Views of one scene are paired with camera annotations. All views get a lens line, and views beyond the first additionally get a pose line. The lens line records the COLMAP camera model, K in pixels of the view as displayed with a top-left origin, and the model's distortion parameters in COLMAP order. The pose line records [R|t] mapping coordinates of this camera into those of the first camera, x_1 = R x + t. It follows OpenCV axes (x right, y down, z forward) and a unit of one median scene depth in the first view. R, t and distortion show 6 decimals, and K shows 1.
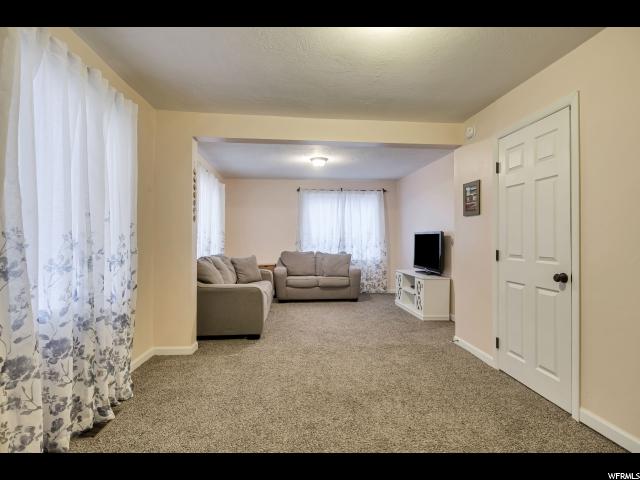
lens RADIAL K [[326.1, 0, 318.8], [0, 326.1, 241.9], [0, 0, 1]] dist [-0.003316, -0.000661]
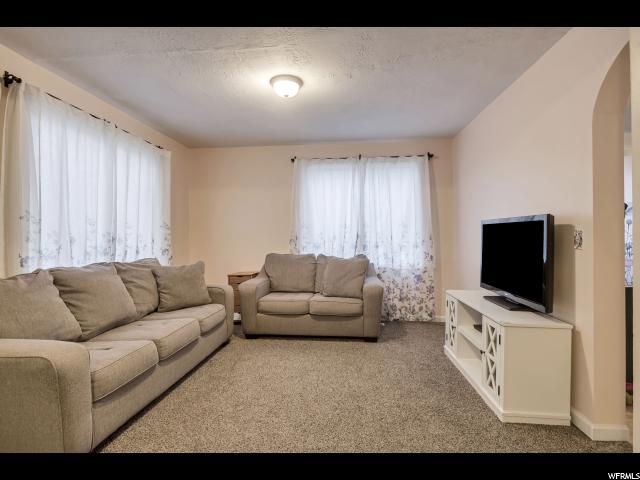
lens RADIAL K [[326.1, 0, 319.8], [0, 326.1, 240.2], [0, 0, 1]] dist [-0.003316, -0.000661]
pose [[0.983825, -0.001565, -0.179125, 0.111709], [0.002168, 0.999993, 0.003170, -0.000314], [0.179119, -0.003507, 0.983821, 0.374767]]
